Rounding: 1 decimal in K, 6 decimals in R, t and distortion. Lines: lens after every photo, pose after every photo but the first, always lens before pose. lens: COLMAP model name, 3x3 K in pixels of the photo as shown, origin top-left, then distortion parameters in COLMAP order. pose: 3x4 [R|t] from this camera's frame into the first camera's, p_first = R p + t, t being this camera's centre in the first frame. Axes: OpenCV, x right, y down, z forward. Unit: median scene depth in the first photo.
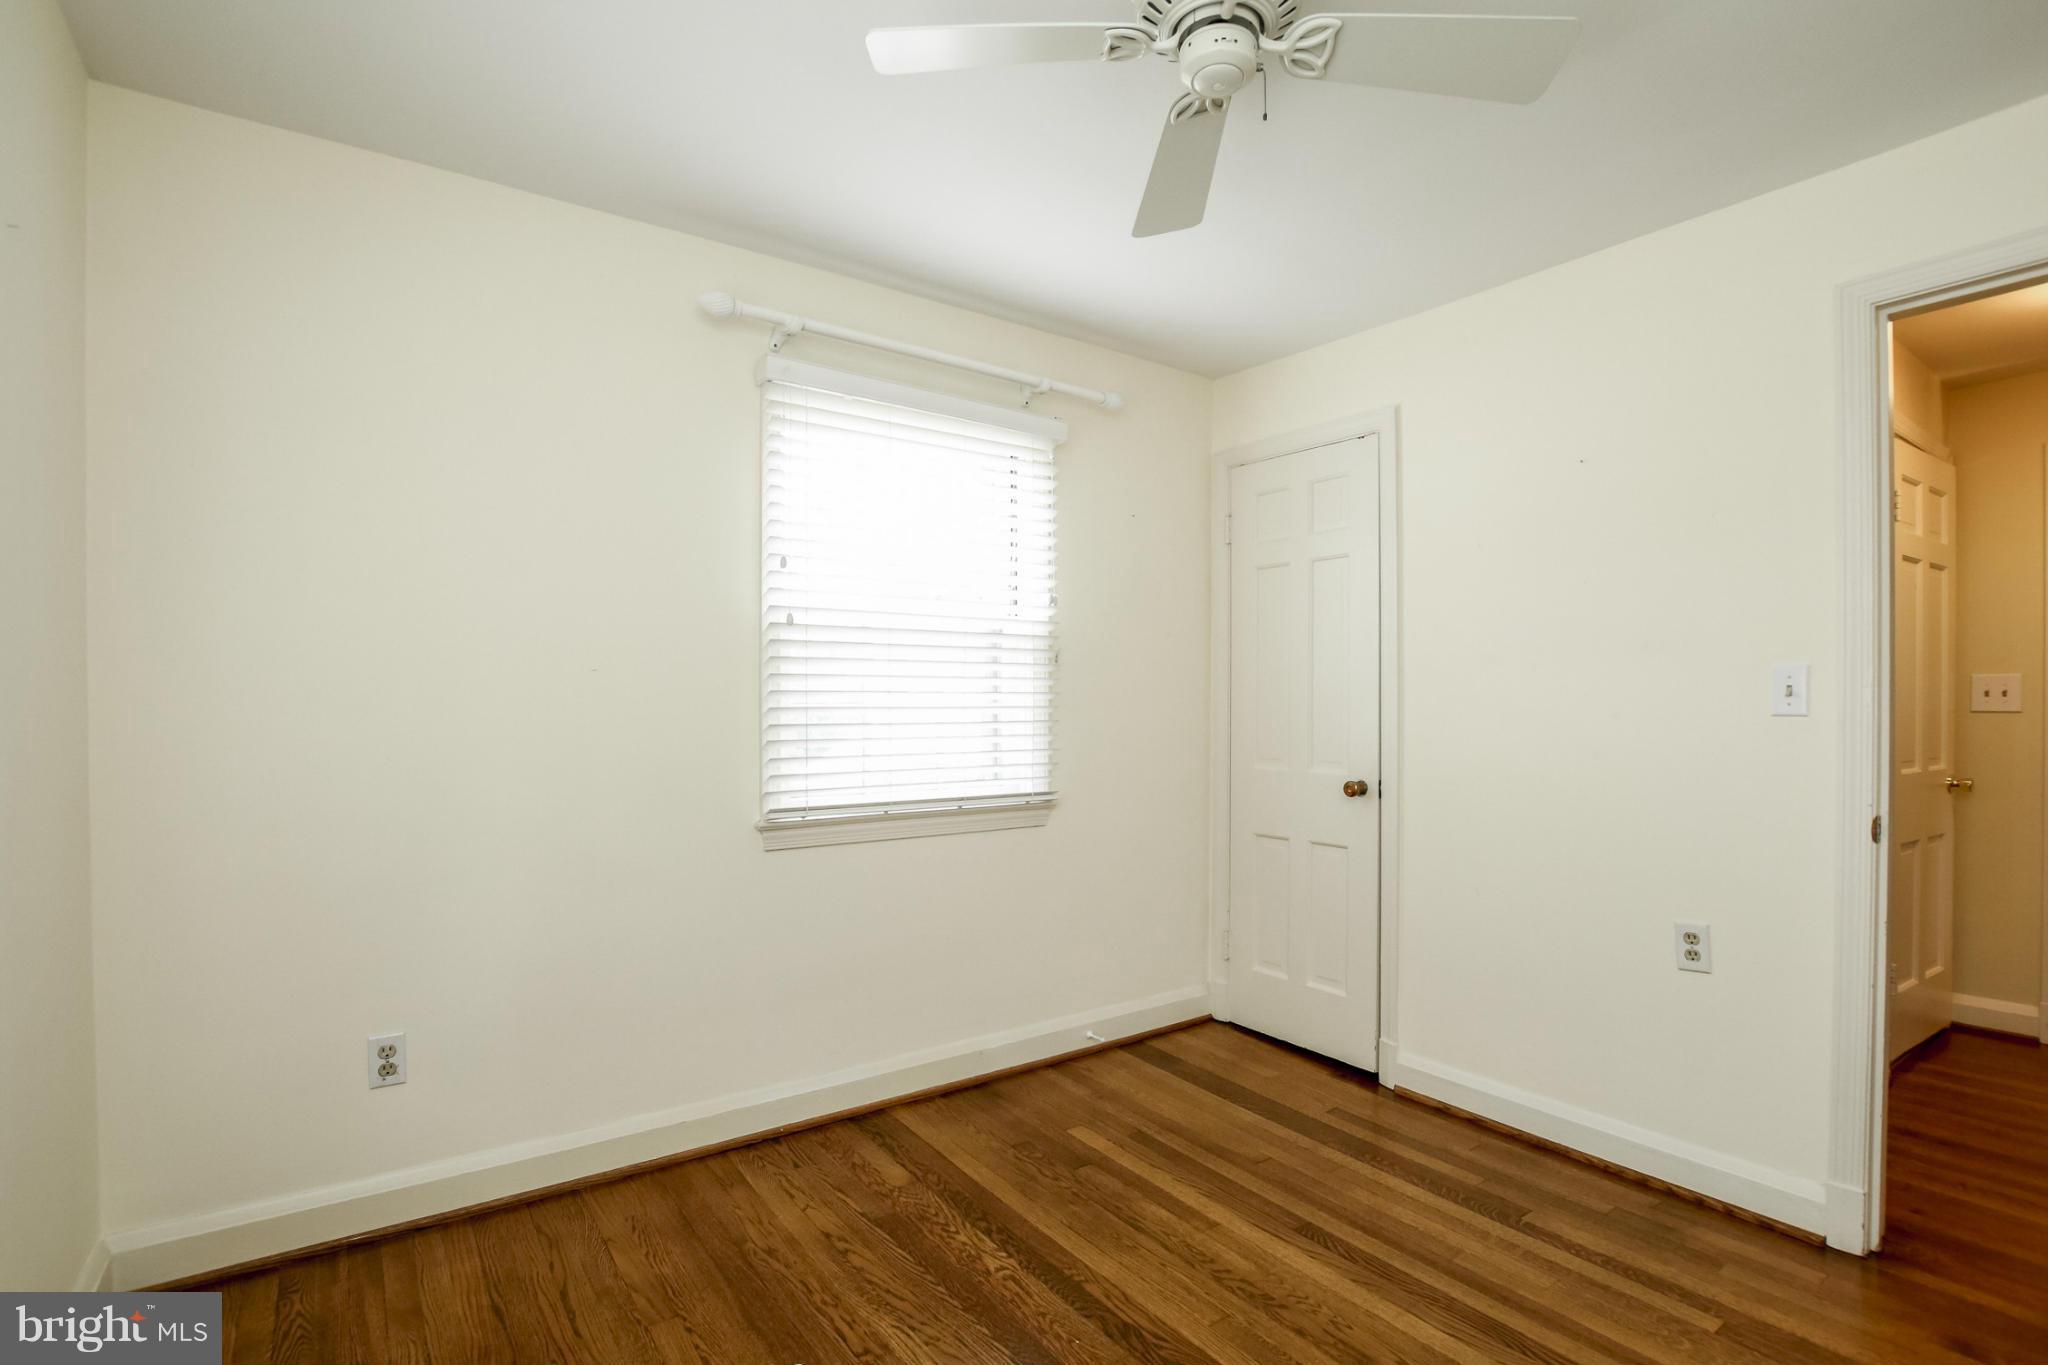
lens RADIAL K [[948.8, 0, 1020.6], [0, 948.8, 703.8], [0, 0, 1]] dist [-0.021935, 0.002635]
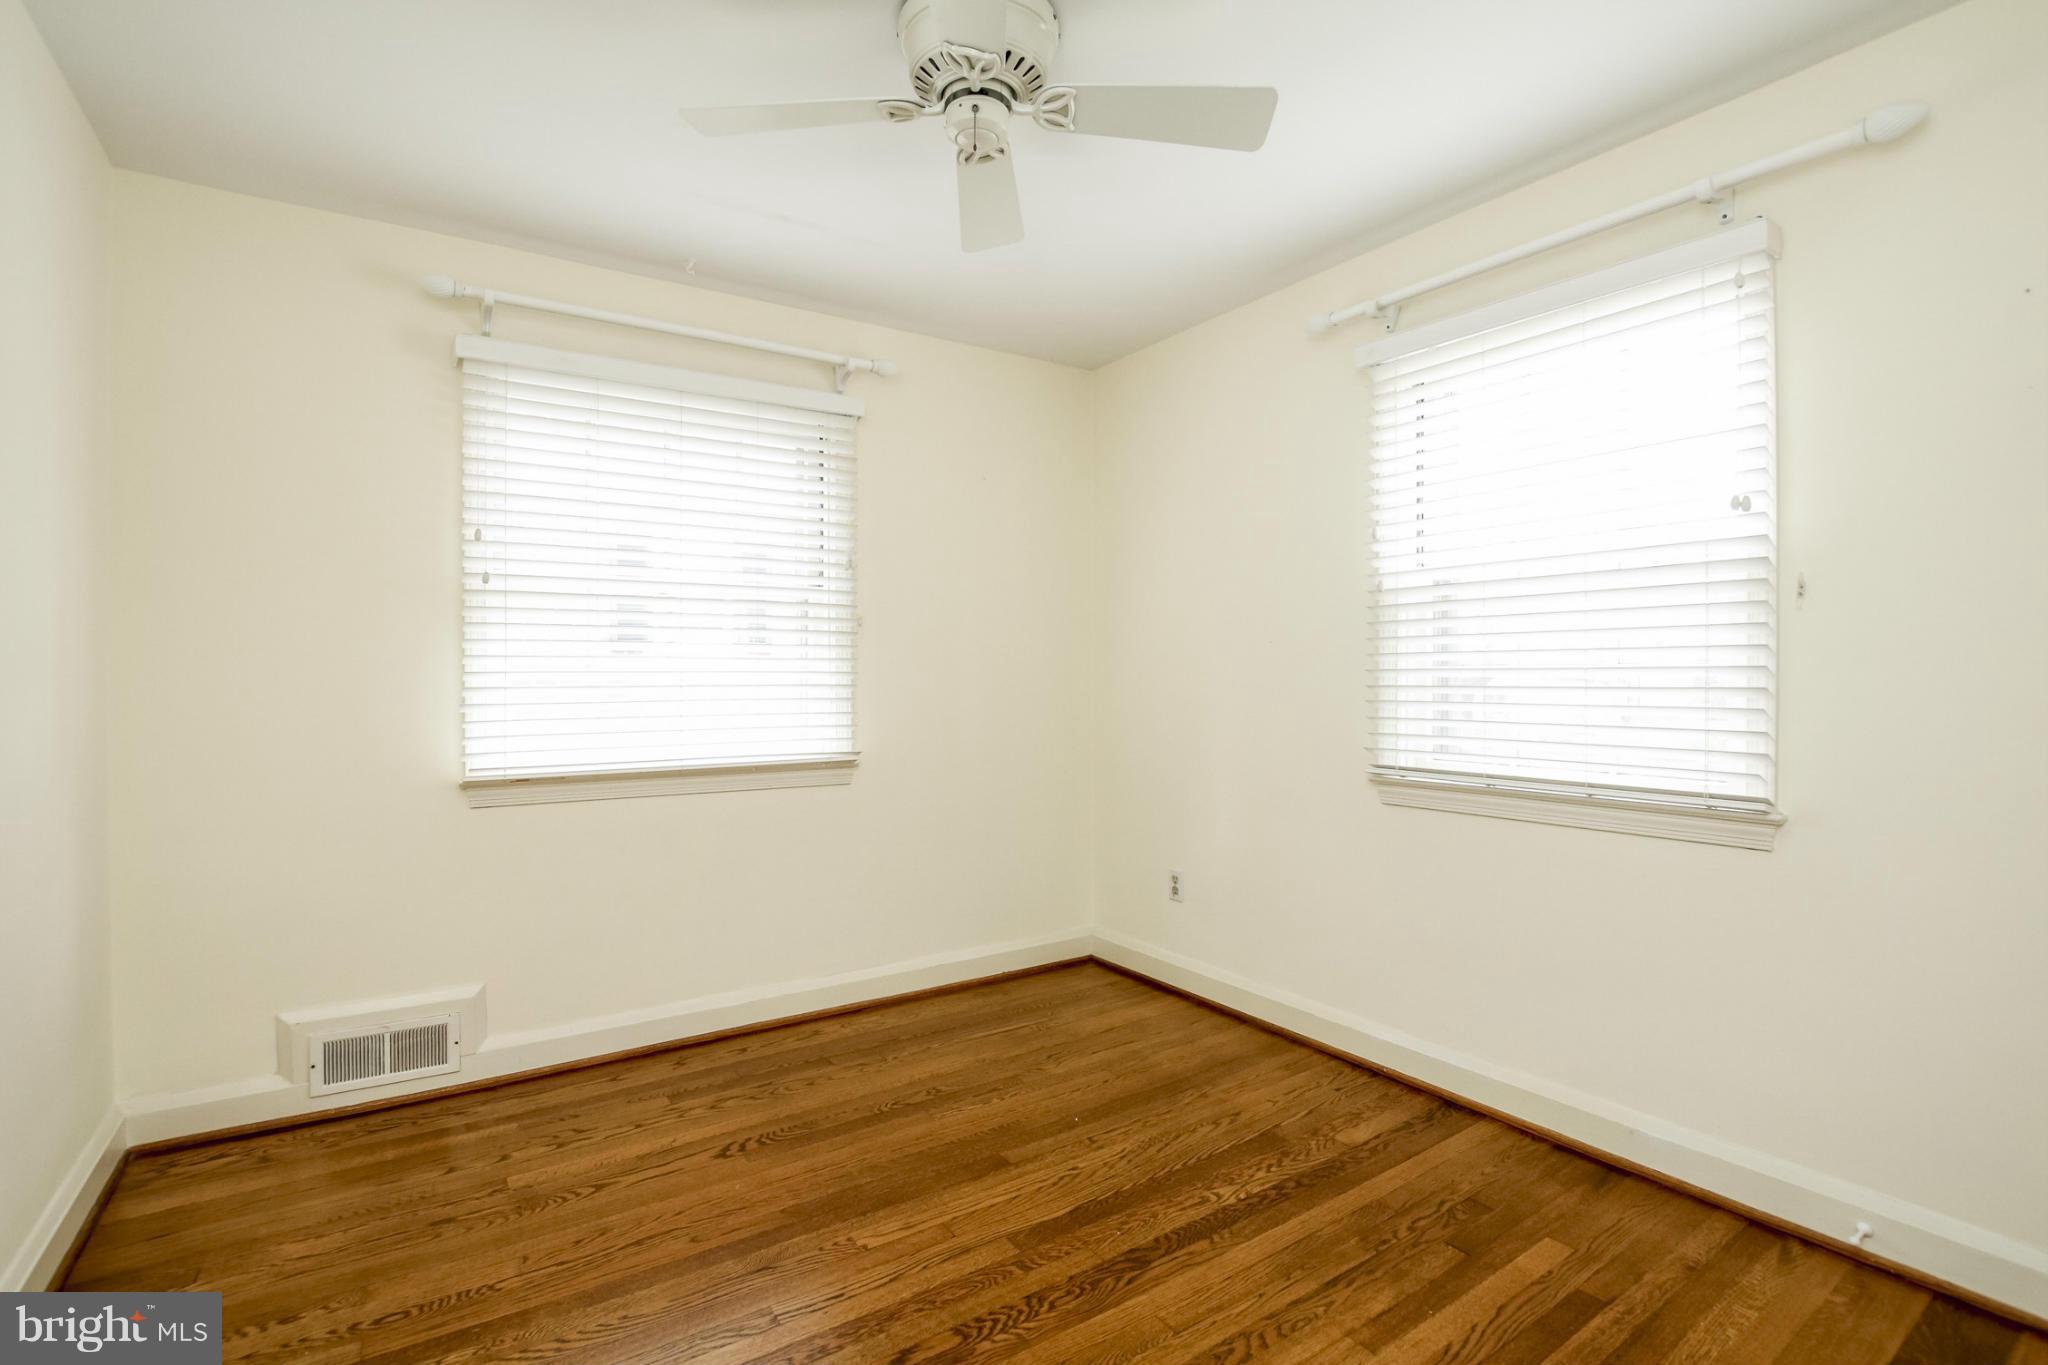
lens RADIAL K [[948.8, 0, 1024.6], [0, 948.8, 668.9], [0, 0, 1]] dist [-0.021935, 0.002635]
pose [[-0.009396, -0.003902, -0.999948, 0.841402], [0.004820, 0.999981, -0.003948, 0.005868], [0.999944, -0.004857, -0.009377, 0.636814]]
